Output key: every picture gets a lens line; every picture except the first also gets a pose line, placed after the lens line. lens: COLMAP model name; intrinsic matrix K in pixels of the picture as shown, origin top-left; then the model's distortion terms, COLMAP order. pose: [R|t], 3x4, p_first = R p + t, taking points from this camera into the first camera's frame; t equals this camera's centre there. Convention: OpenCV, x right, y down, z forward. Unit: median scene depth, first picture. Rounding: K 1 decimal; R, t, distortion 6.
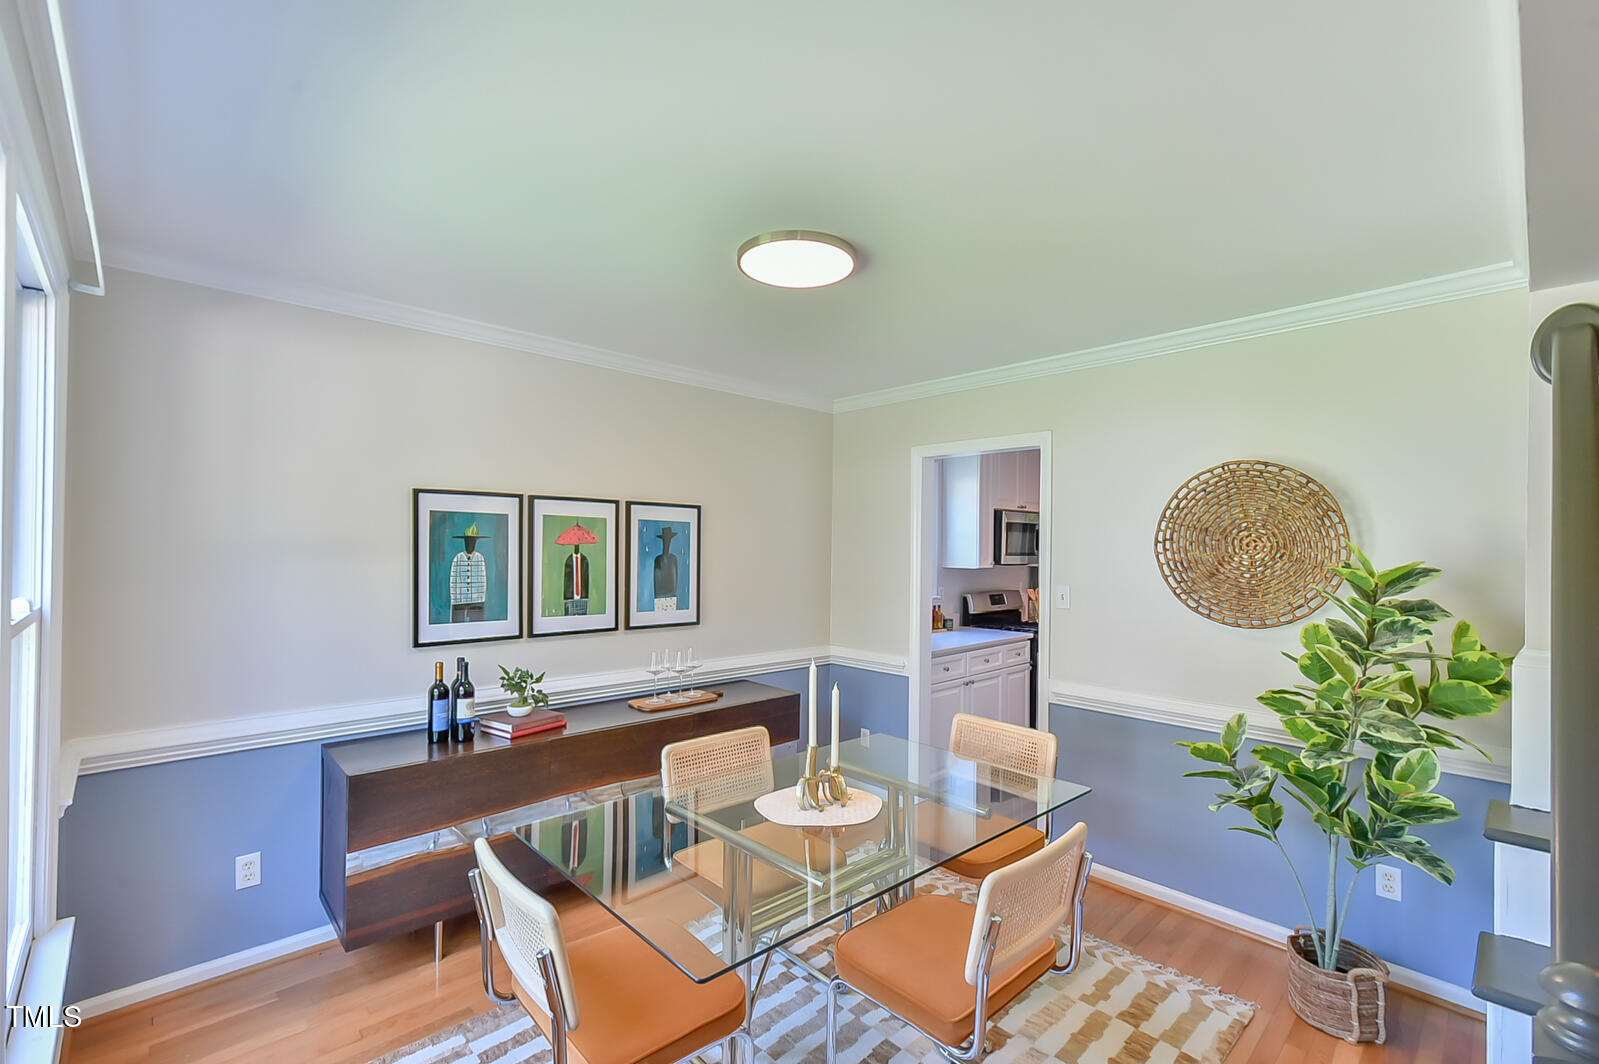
lens RADIAL K [[694.9, 0, 805.8], [0, 694.9, 550.1], [0, 0, 1]] dist [0.001252, 0.000004]
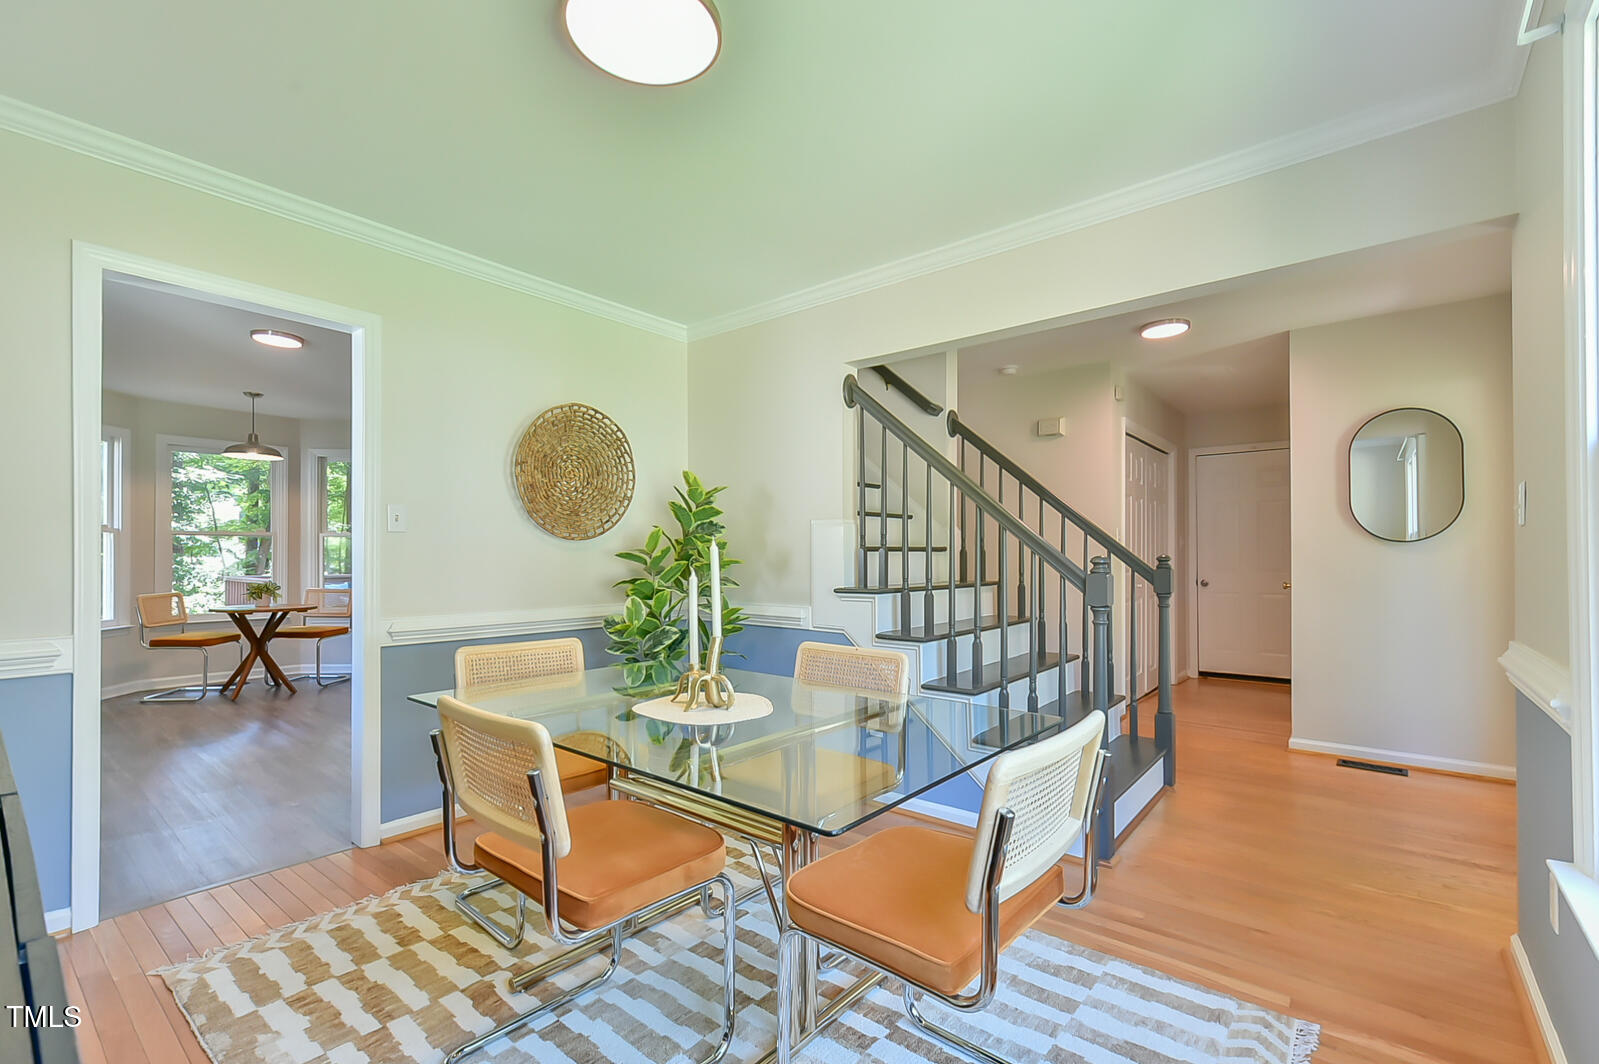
lens RADIAL K [[694.9, 0, 805.8], [0, 694.9, 550.1], [0, 0, 1]] dist [0.001252, 0.000004]
pose [[-0.121827, -0.004367, 0.992542, -0.684645], [-0.000005, 0.999990, 0.004399, 0.131644], [-0.992551, 0.000531, -0.121825, 0.785405]]
